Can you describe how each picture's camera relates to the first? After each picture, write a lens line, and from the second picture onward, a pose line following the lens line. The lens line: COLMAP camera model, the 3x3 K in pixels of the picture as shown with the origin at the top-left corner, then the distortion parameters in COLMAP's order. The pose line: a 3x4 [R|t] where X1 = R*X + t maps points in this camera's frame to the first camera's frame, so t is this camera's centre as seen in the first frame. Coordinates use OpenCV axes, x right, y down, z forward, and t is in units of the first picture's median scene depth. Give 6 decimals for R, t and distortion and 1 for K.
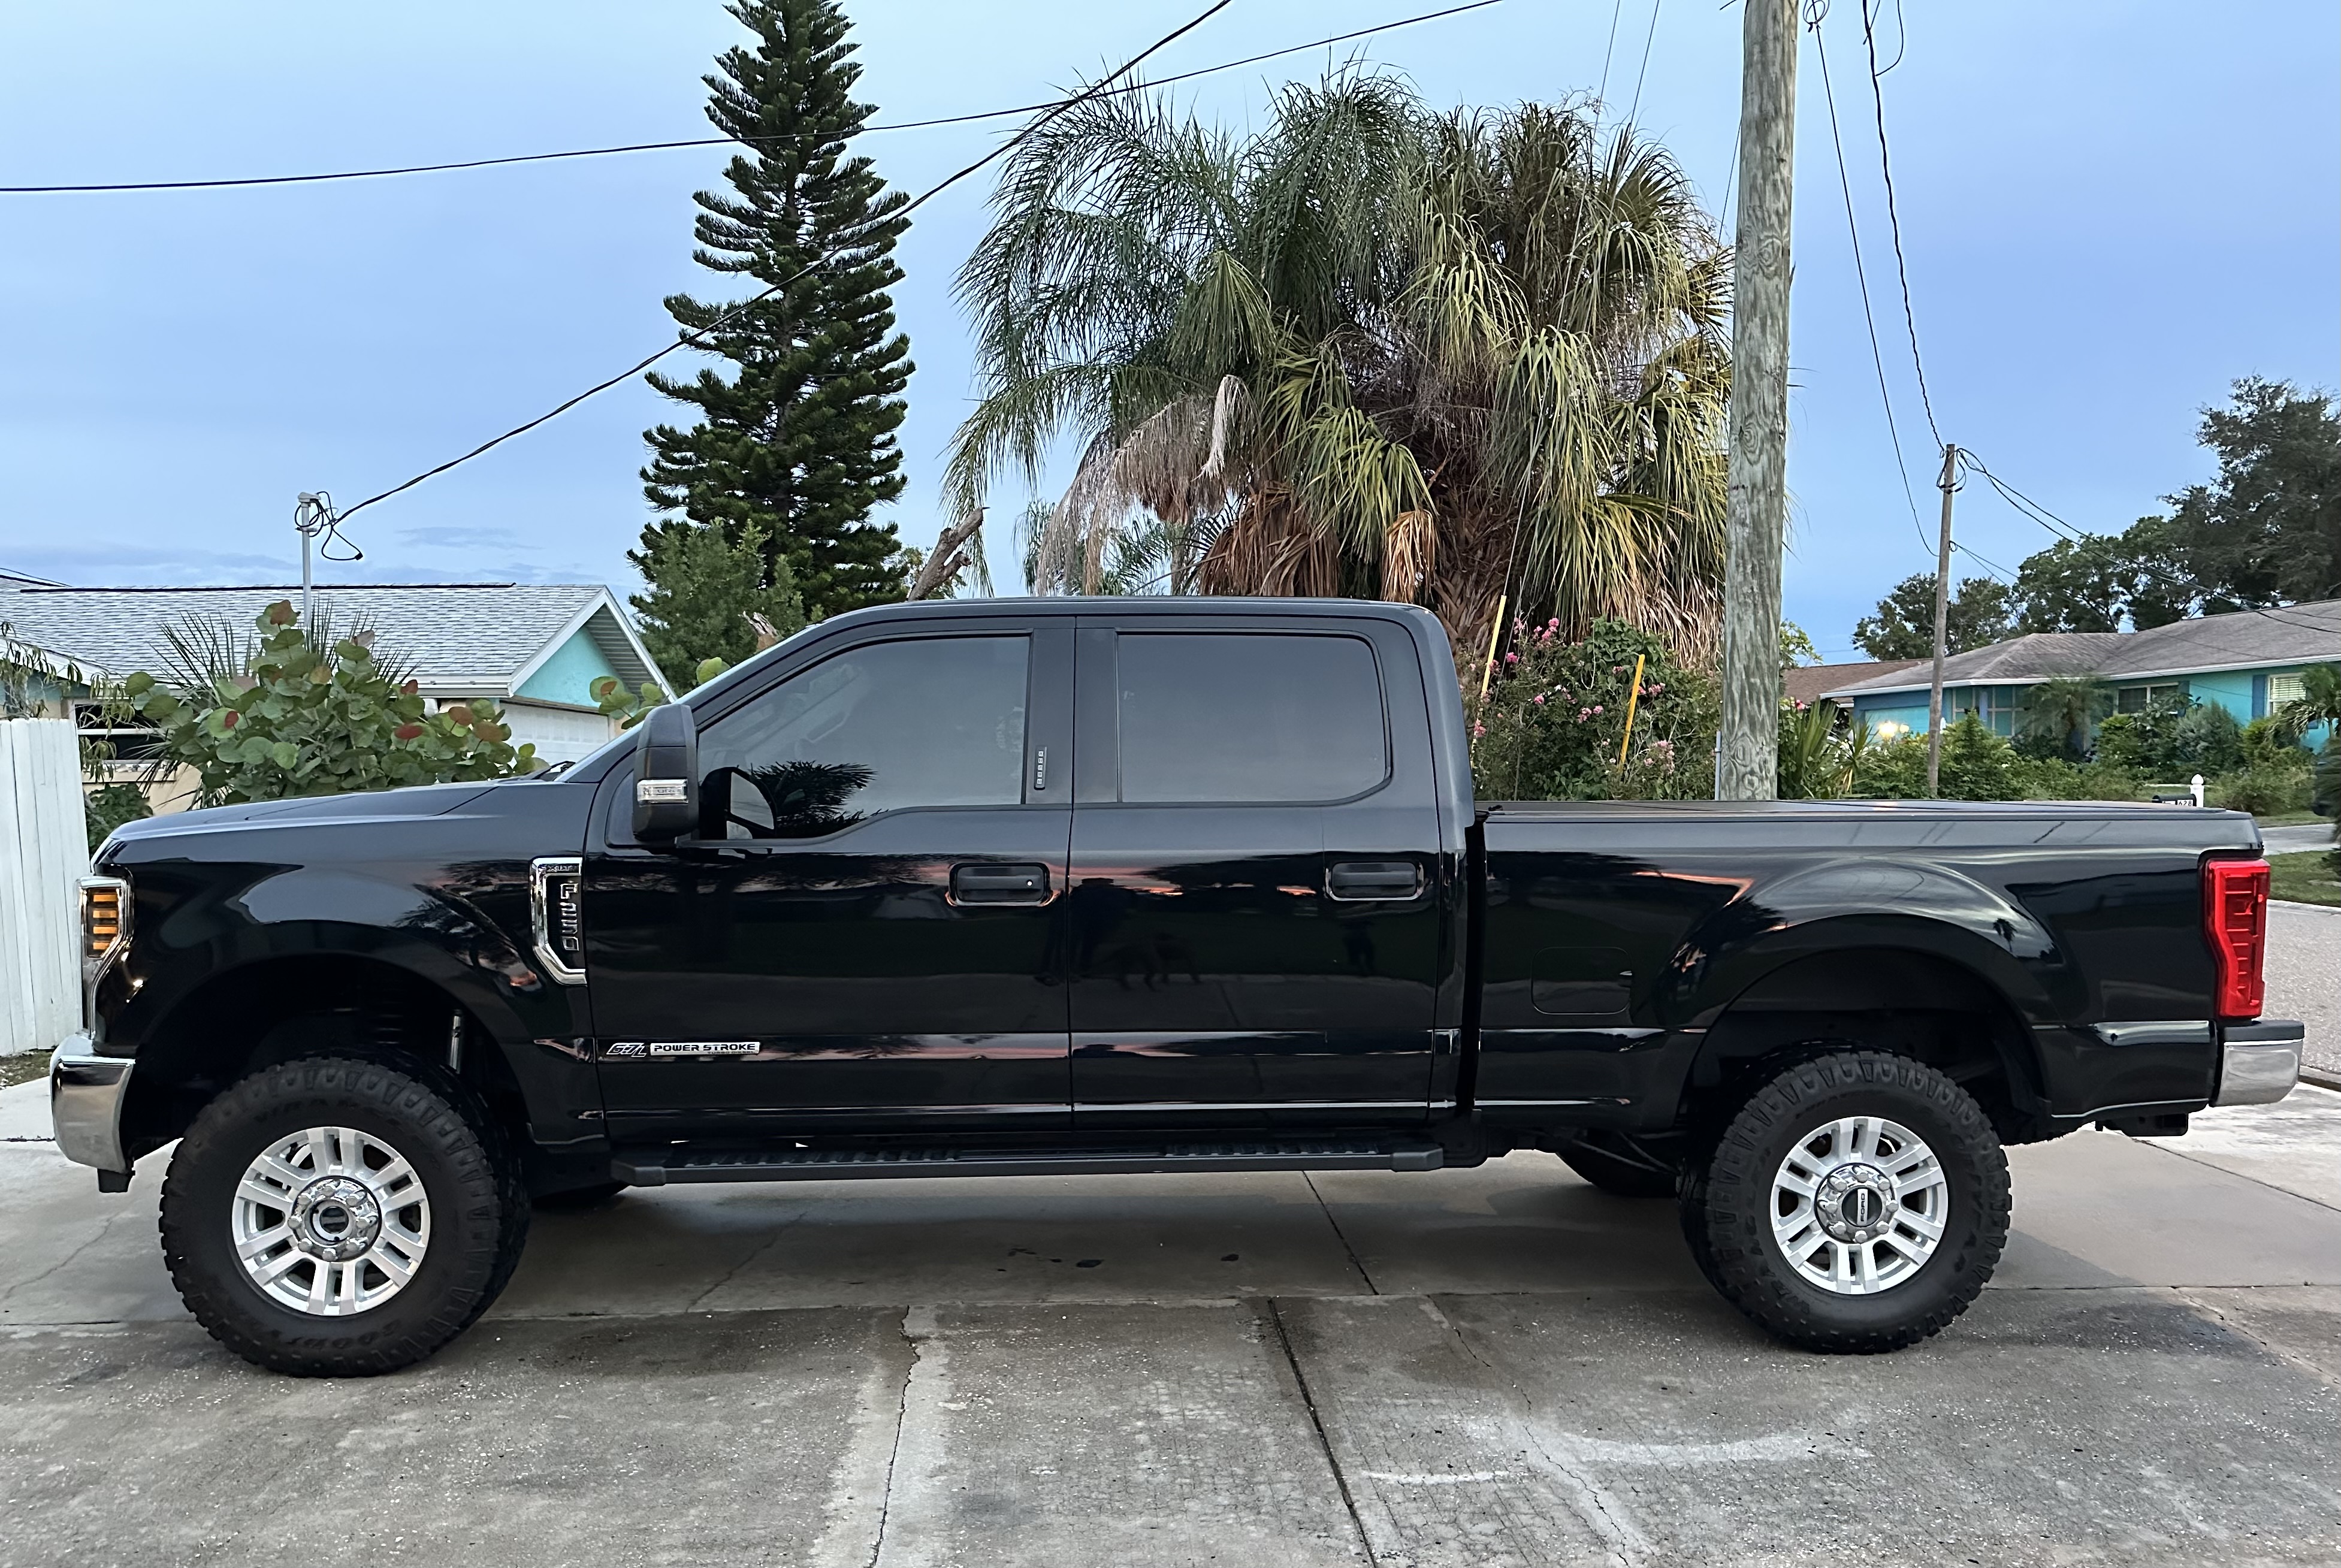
lens RADIAL K [[1704.0, 0, 1178.7], [0, 1704.0, 804.4], [0, 0, 1]] dist [0.026777, -0.044980]
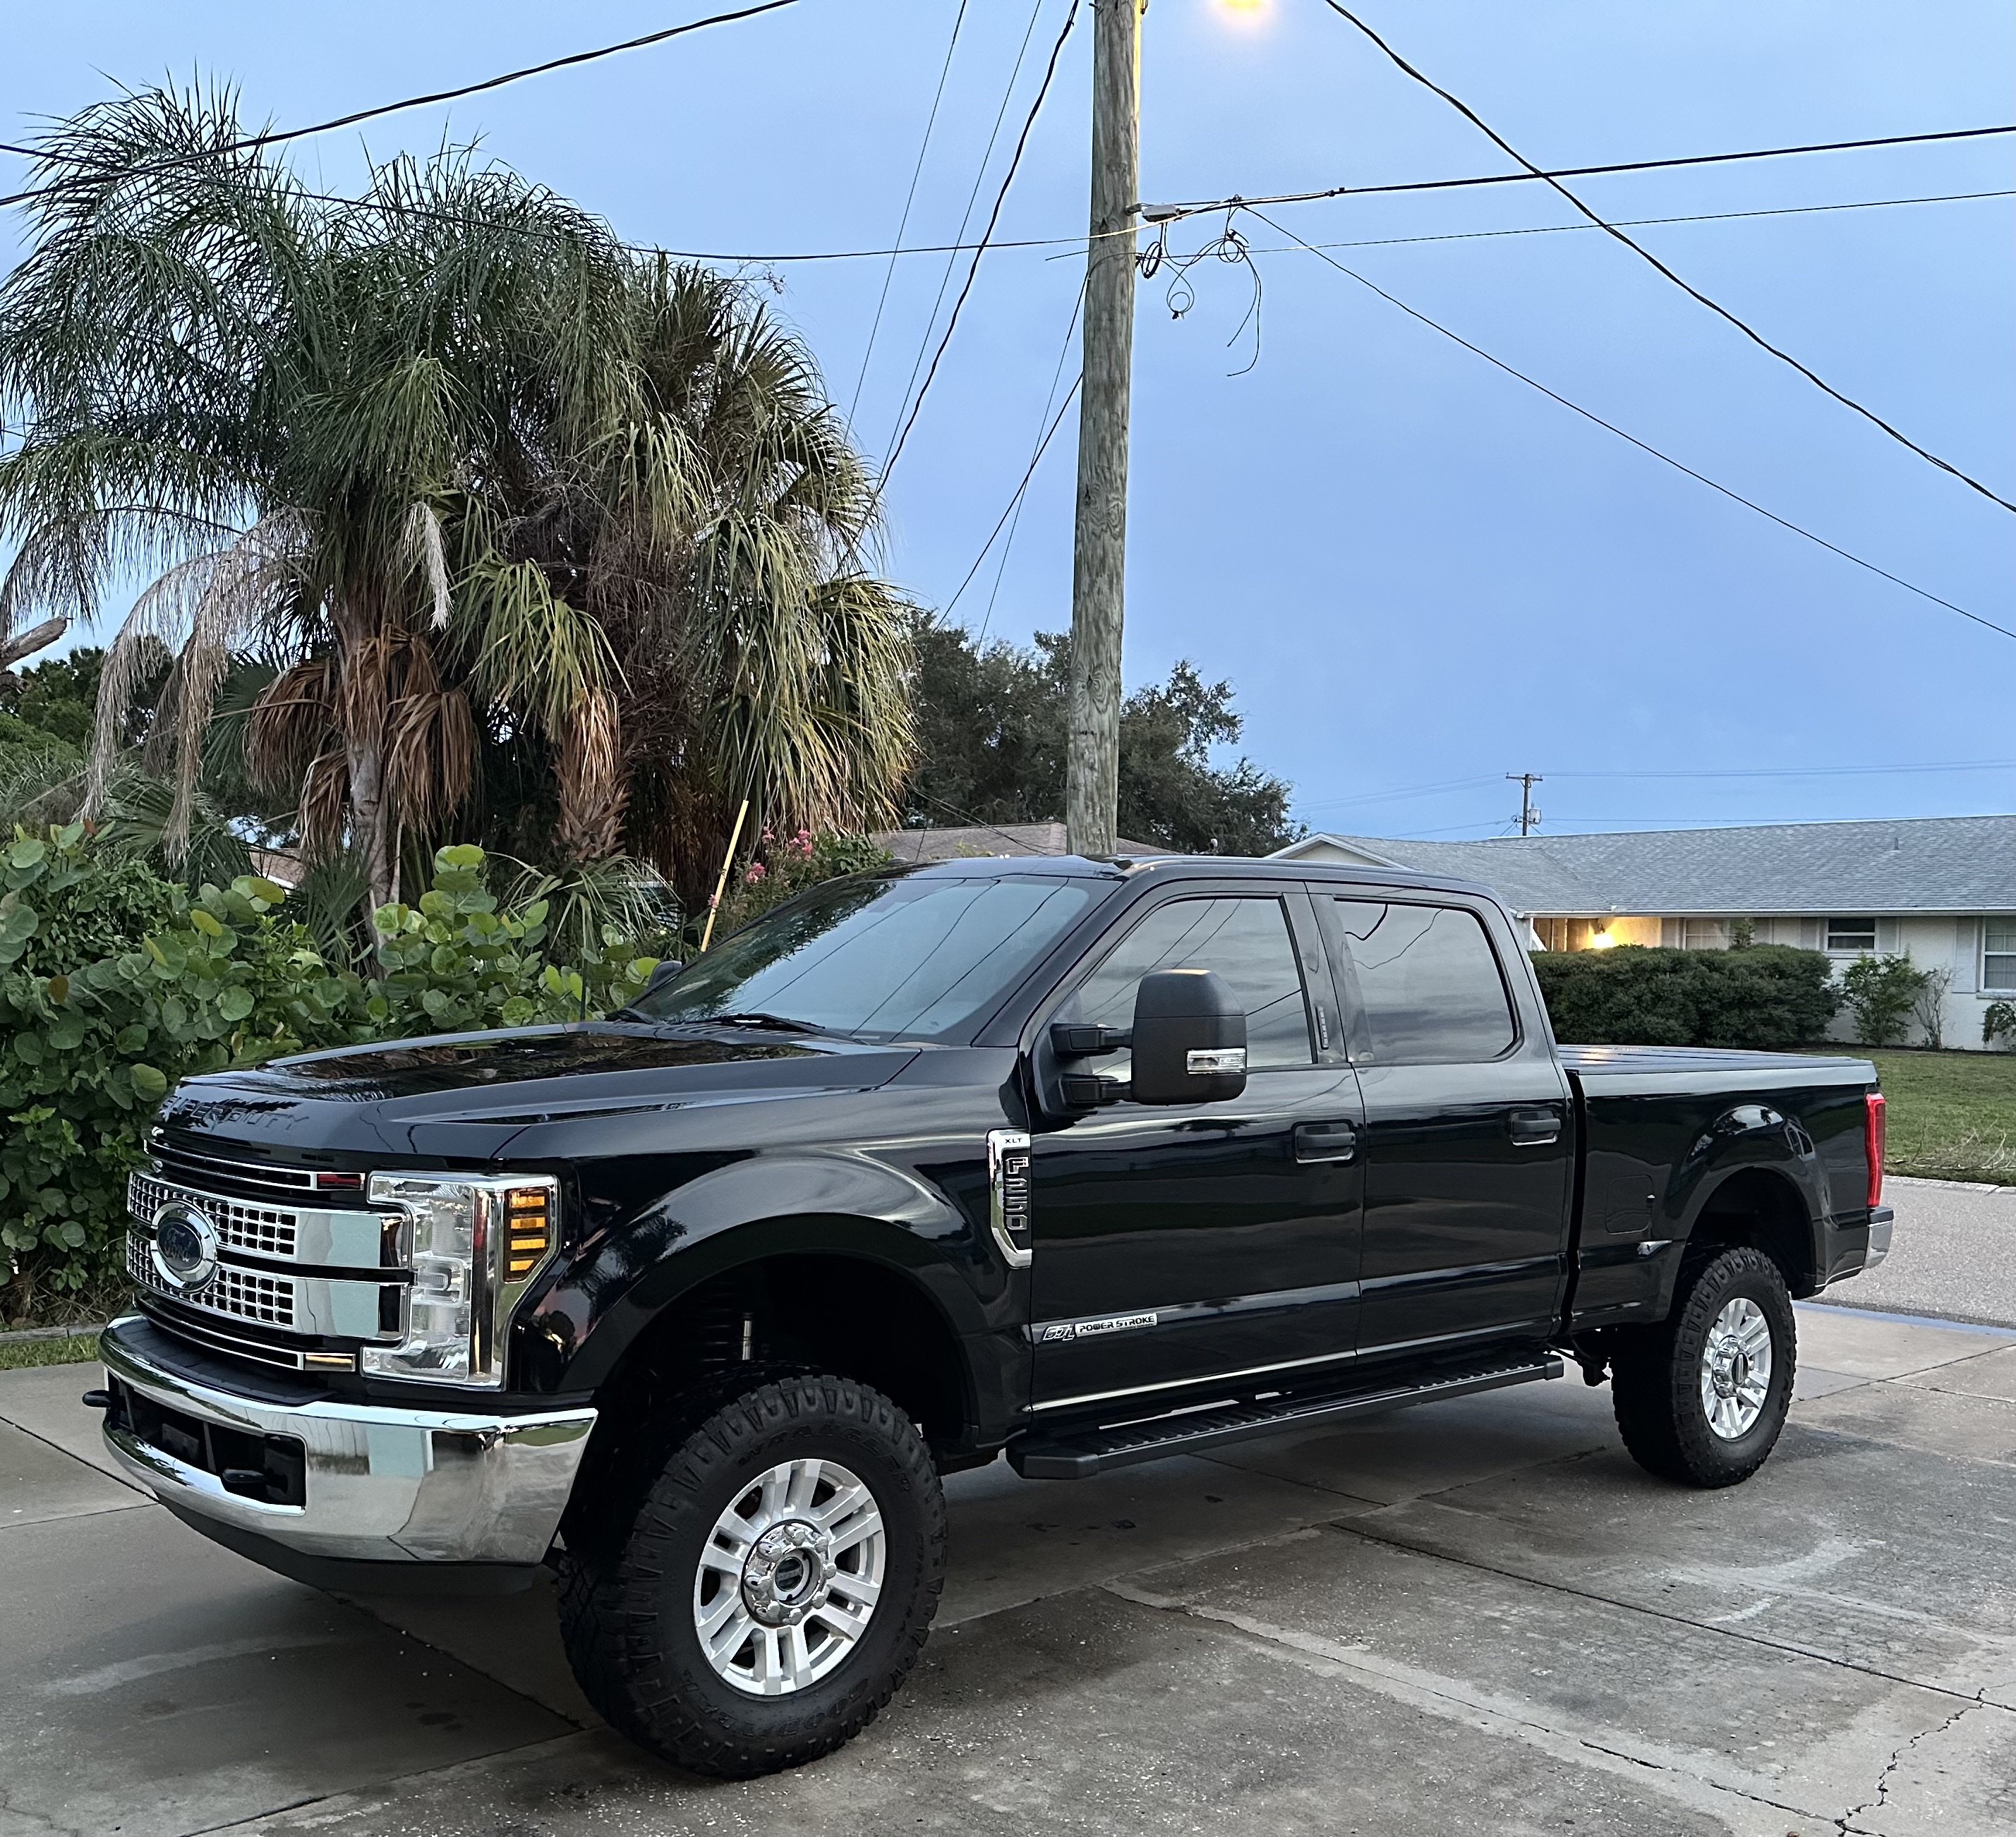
lens RADIAL K [[2013.3, 0, 1037.0], [0, 2013.3, 966.8], [0, 0, 1]] dist [0.019398, 0.000000]
pose [[0.772382, 0.020402, 0.634830, -1.039161], [-0.007822, 0.999714, -0.022611, -0.031272], [-0.635110, 0.012499, 0.772321, 0.166253]]
